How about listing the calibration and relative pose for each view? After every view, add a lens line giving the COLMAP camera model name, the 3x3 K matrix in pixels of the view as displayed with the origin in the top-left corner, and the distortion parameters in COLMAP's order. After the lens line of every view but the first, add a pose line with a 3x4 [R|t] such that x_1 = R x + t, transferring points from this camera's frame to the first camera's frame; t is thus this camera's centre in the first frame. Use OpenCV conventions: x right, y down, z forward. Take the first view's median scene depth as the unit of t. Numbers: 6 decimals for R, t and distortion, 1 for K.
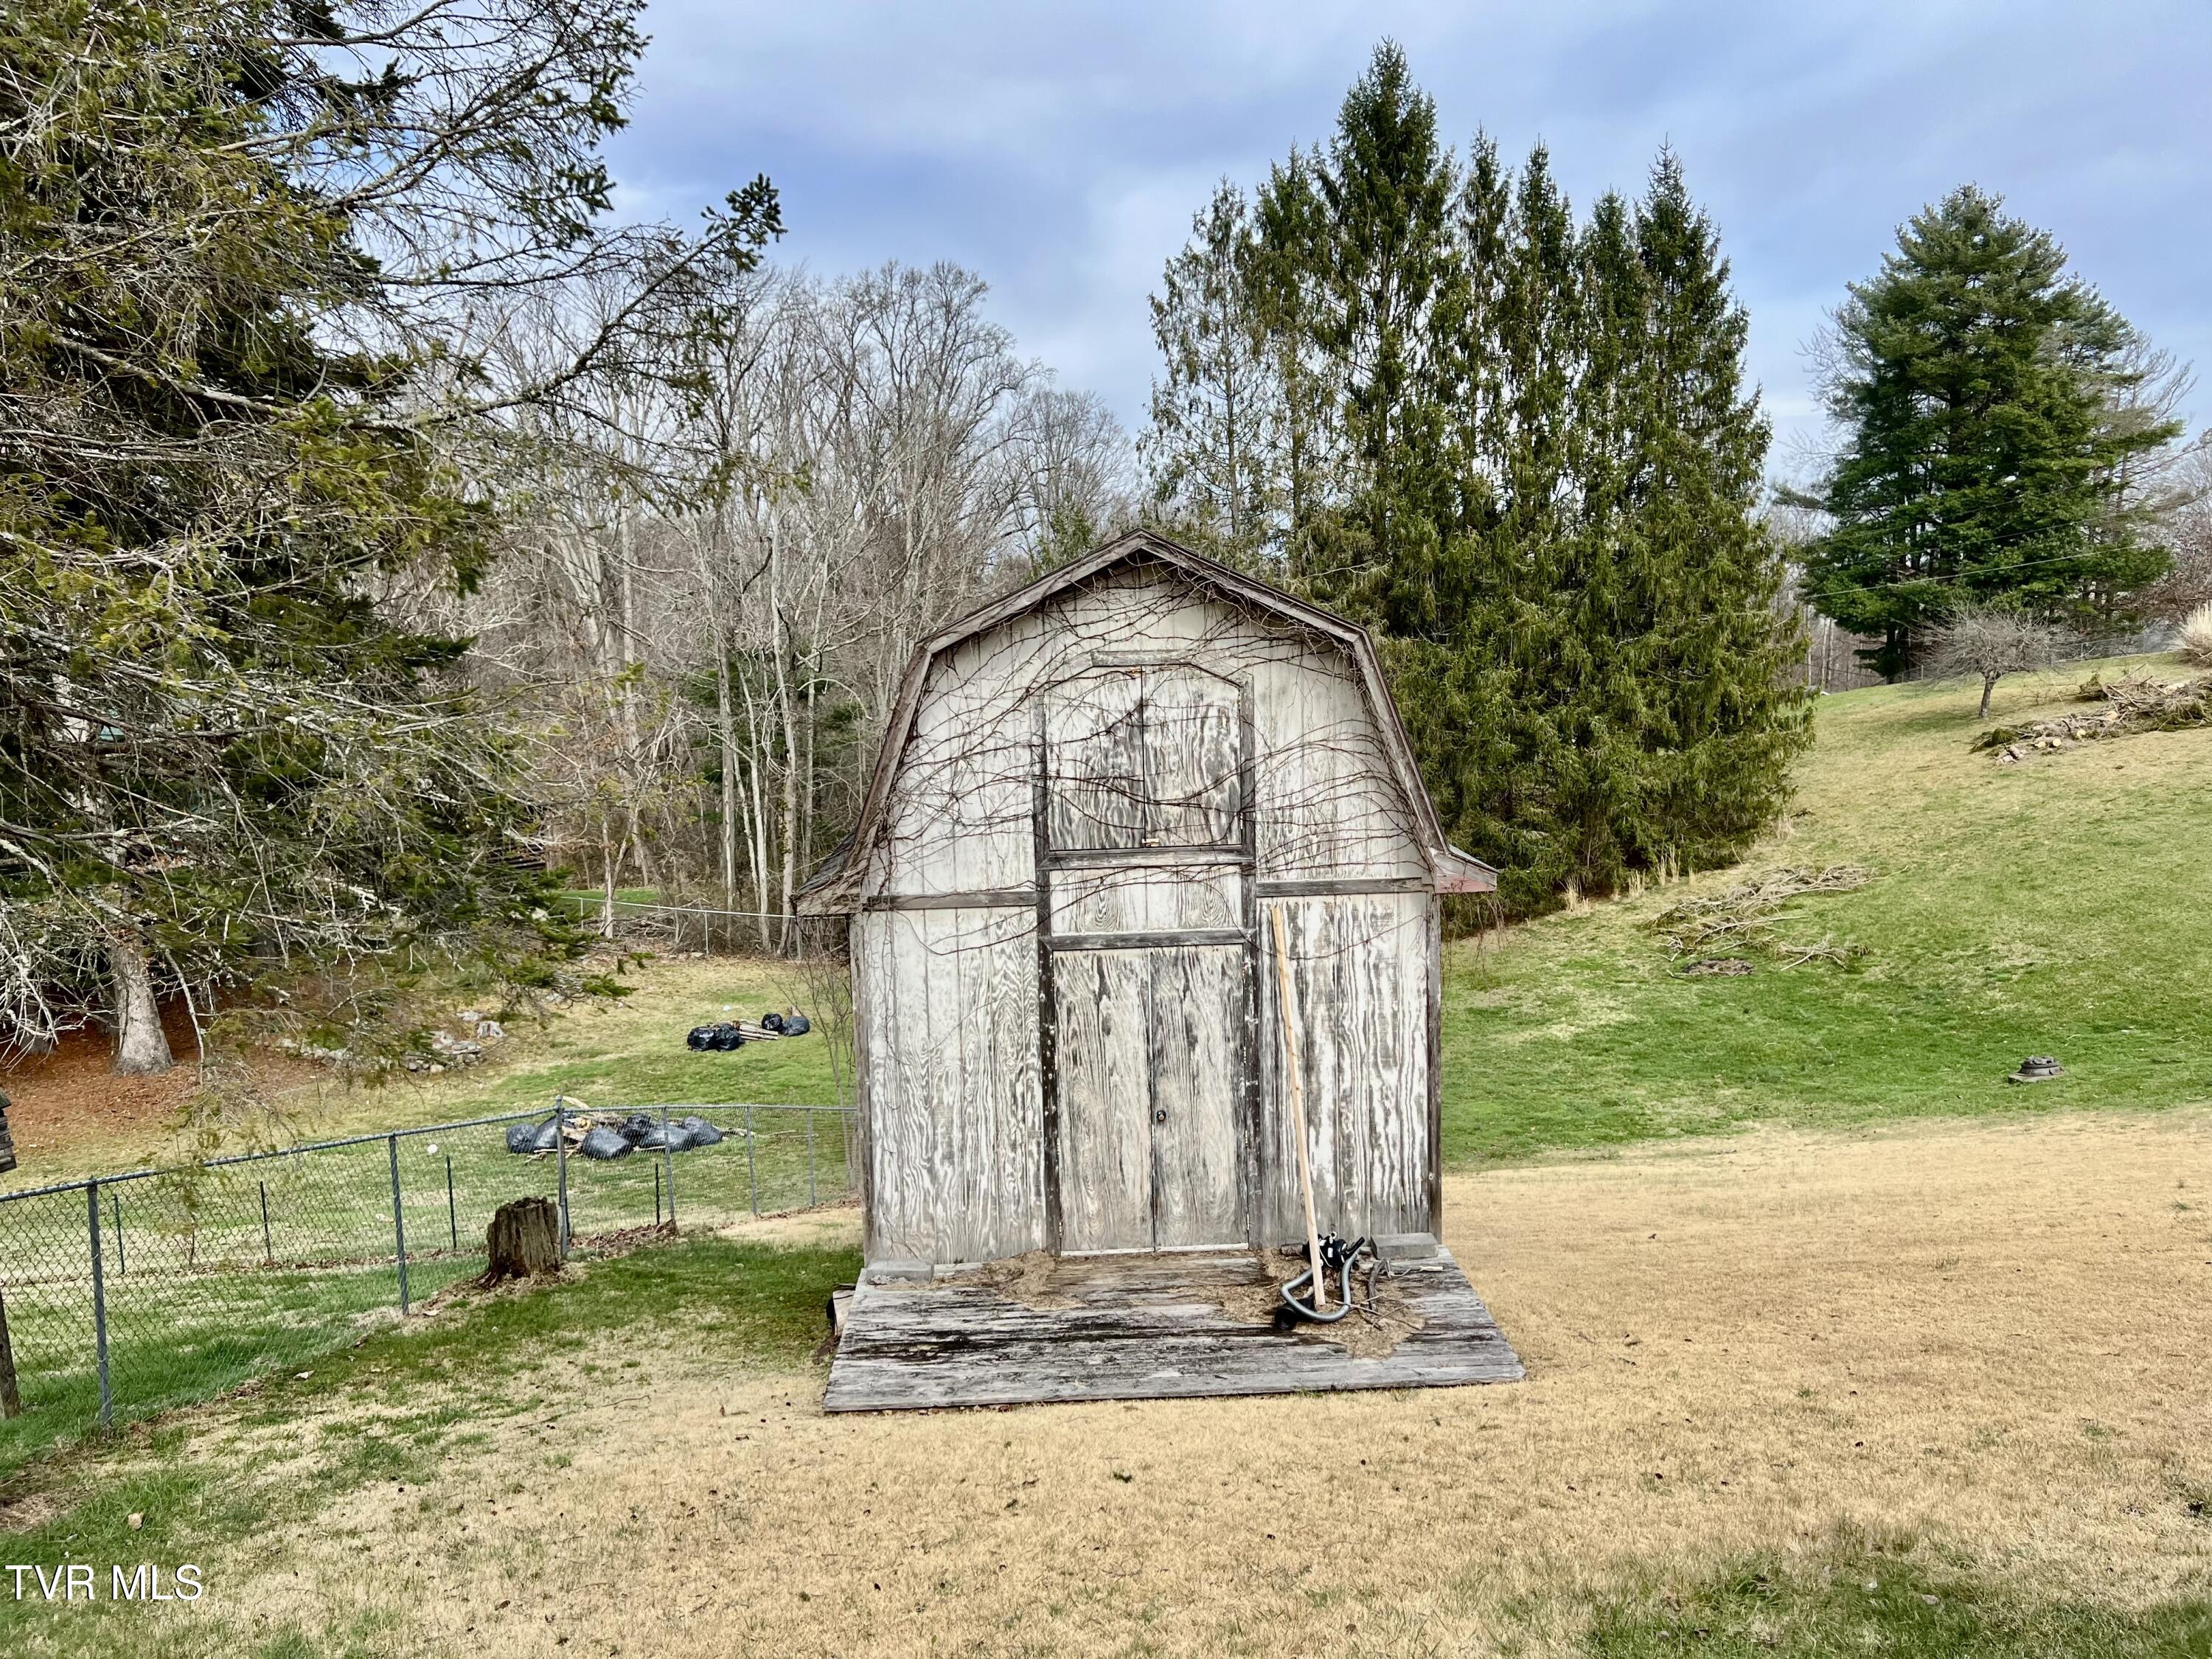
lens RADIAL K [[1693.7, 0, 1119.2], [0, 1693.7, 825.3], [0, 0, 1]] dist [0.094833, -0.110635]
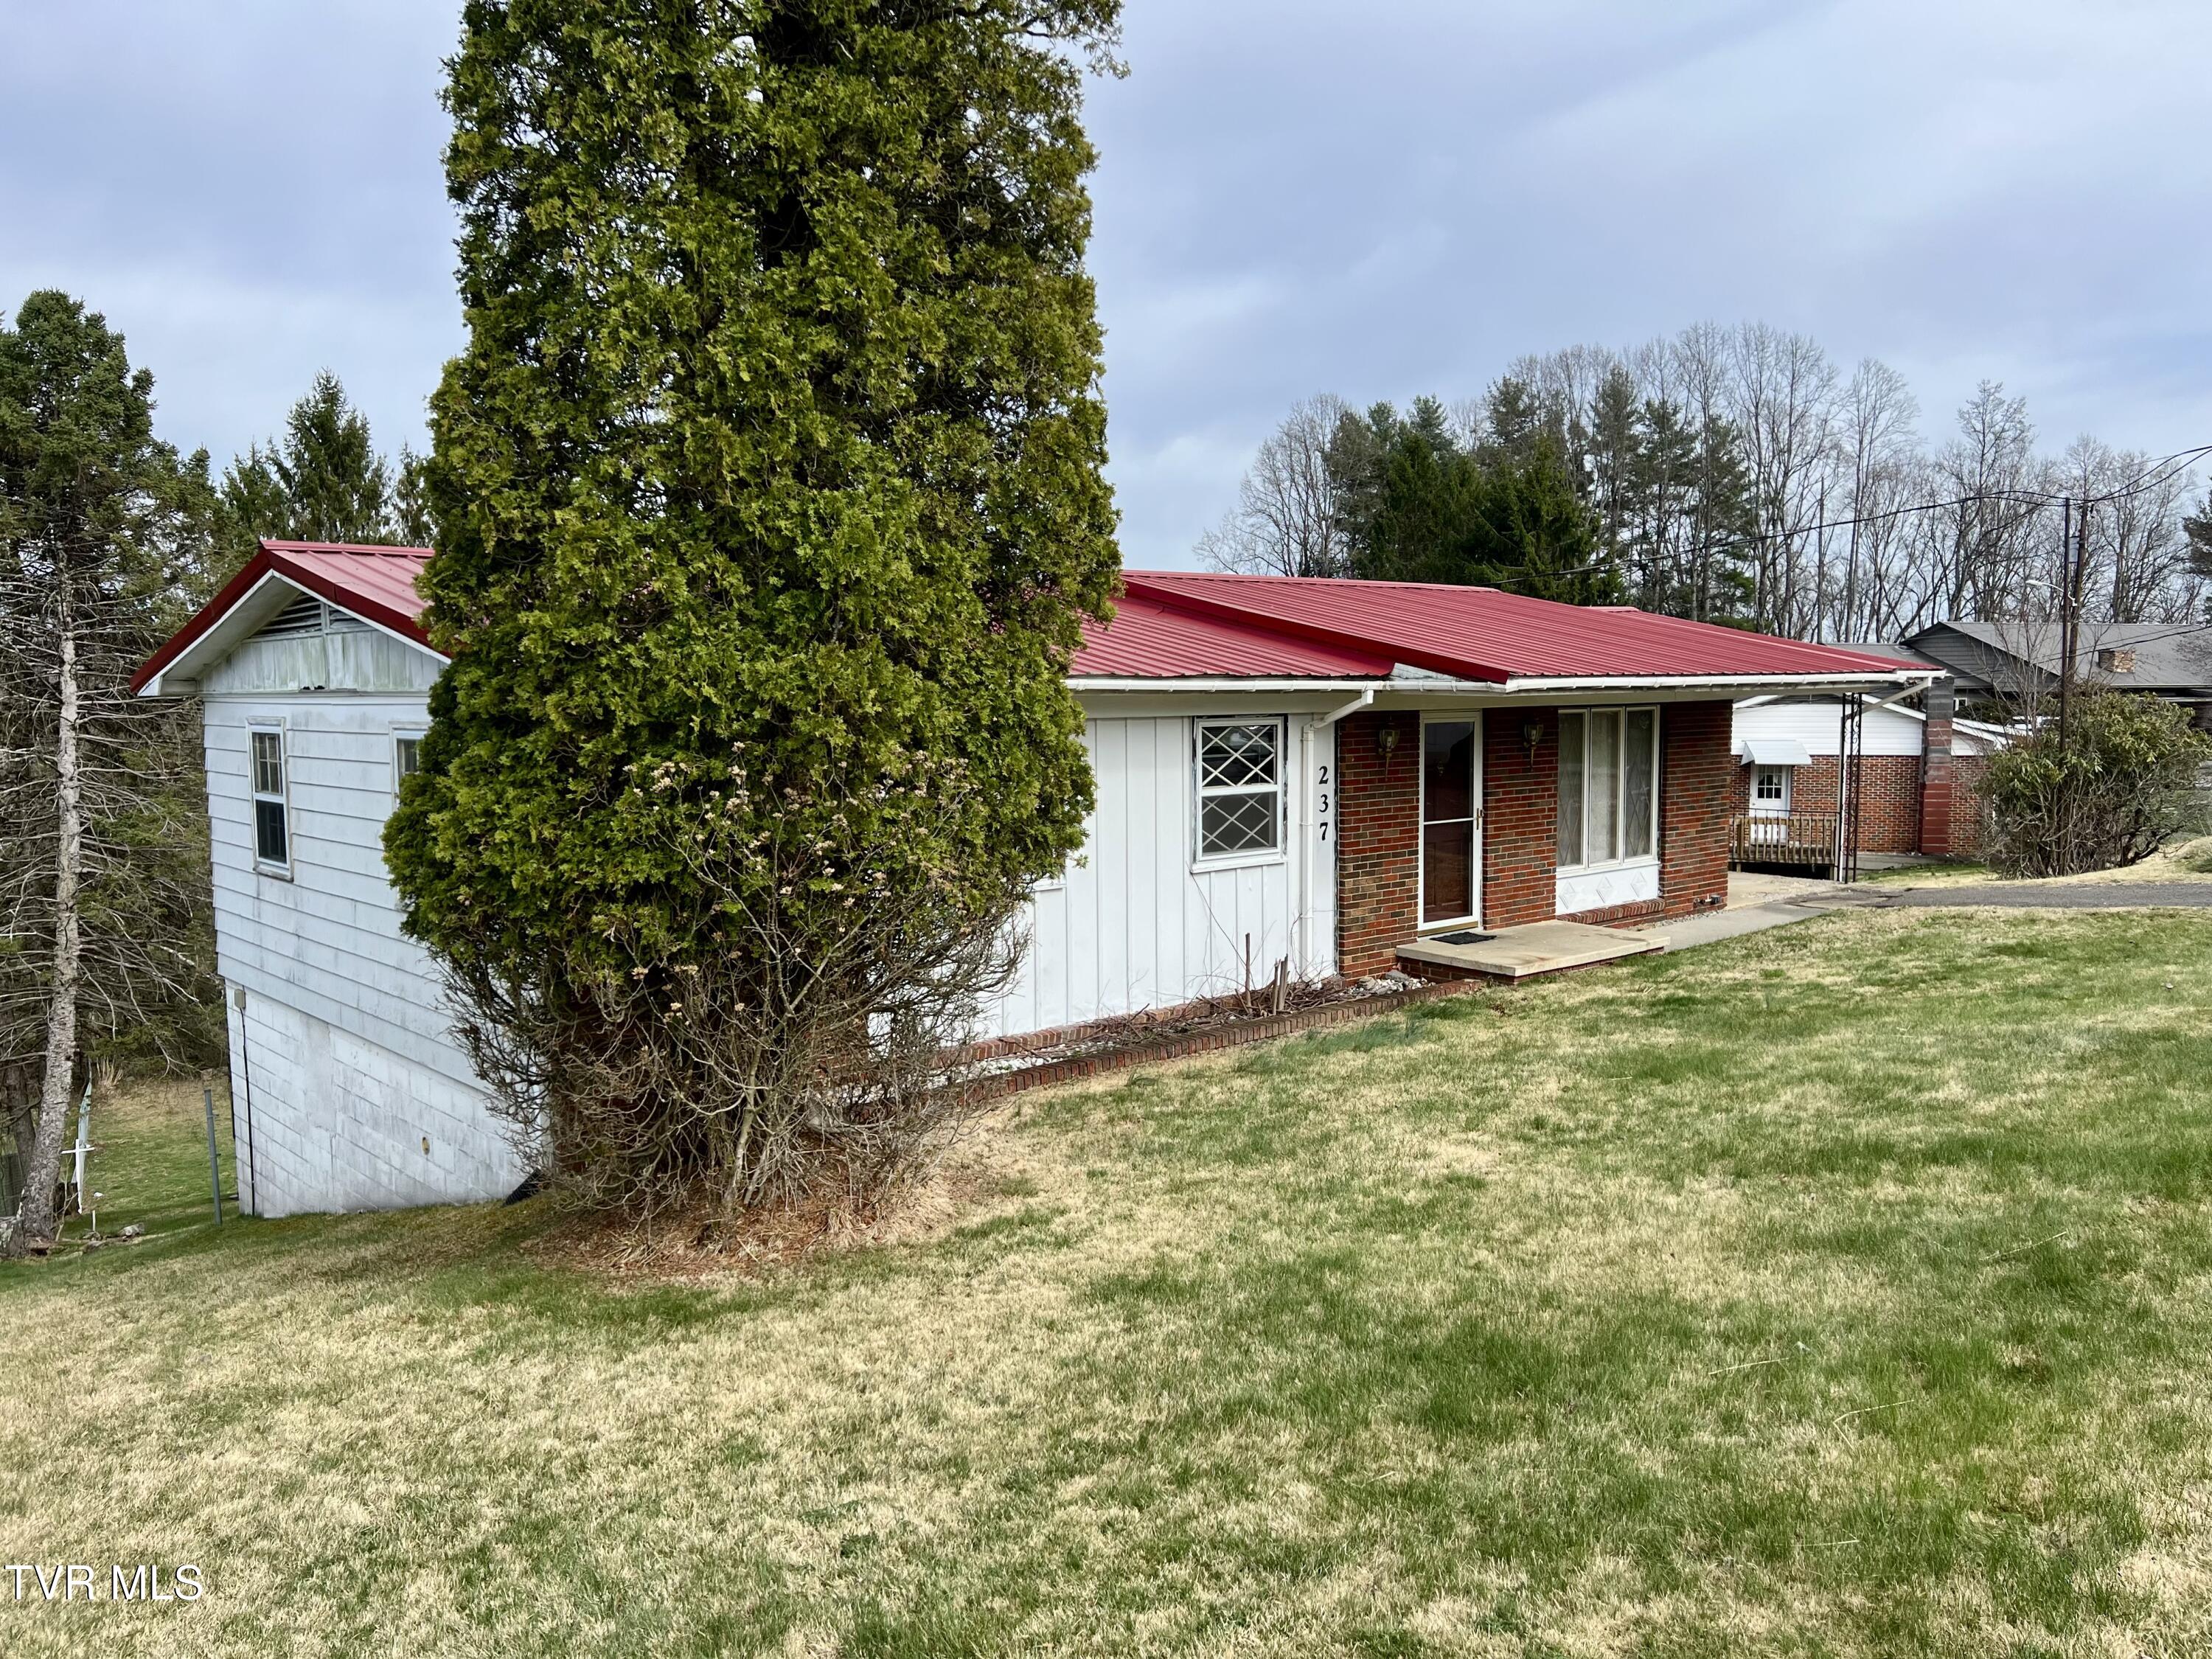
lens RADIAL K [[1693.7, 0, 1119.2], [0, 1693.7, 825.3], [0, 0, 1]] dist [0.094833, -0.110635]
pose [[0.819774, -0.040558, 0.571249, -0.117744], [0.070539, 0.997044, -0.030440, -0.019830], [-0.568326, 0.065249, 0.820212, -0.423020]]
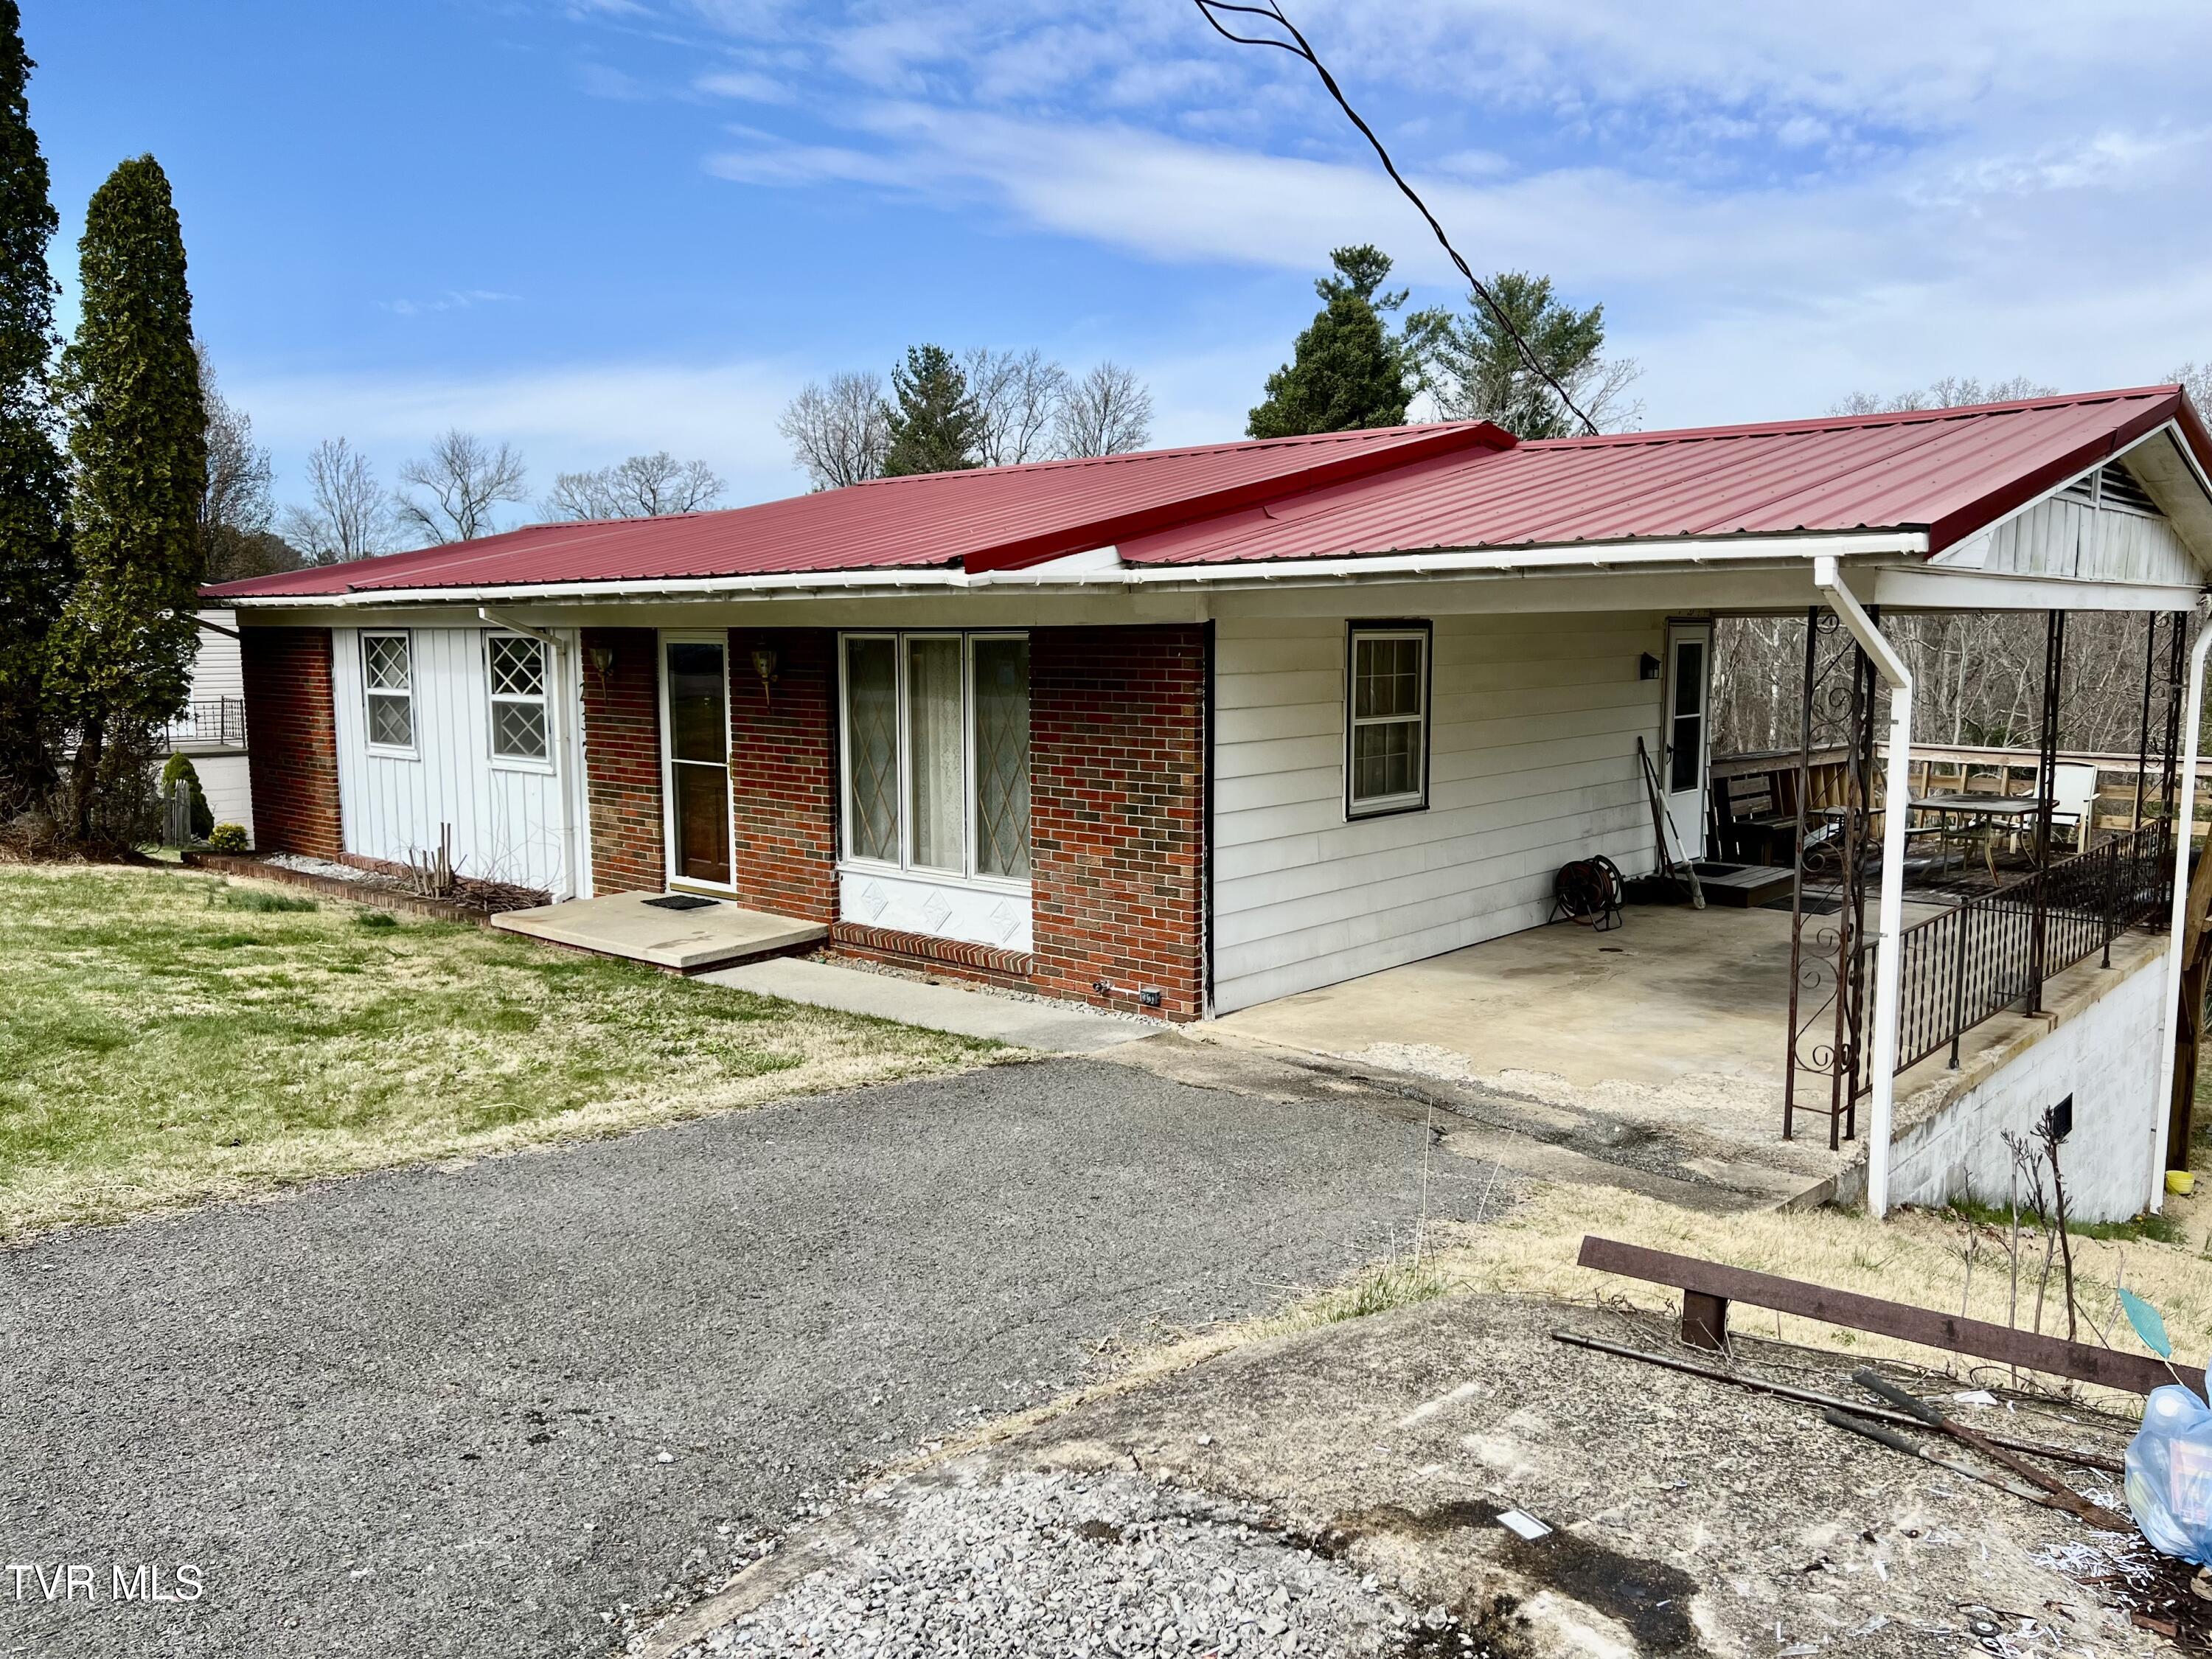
lens RADIAL K [[1693.7, 0, 1119.2], [0, 1693.7, 825.3], [0, 0, 1]] dist [0.094833, -0.110635]
pose [[0.654474, 0.100068, -0.749433, 0.293114], [-0.103480, 0.993731, 0.042319, -0.032338], [0.748970, 0.049855, 0.660726, -0.337375]]
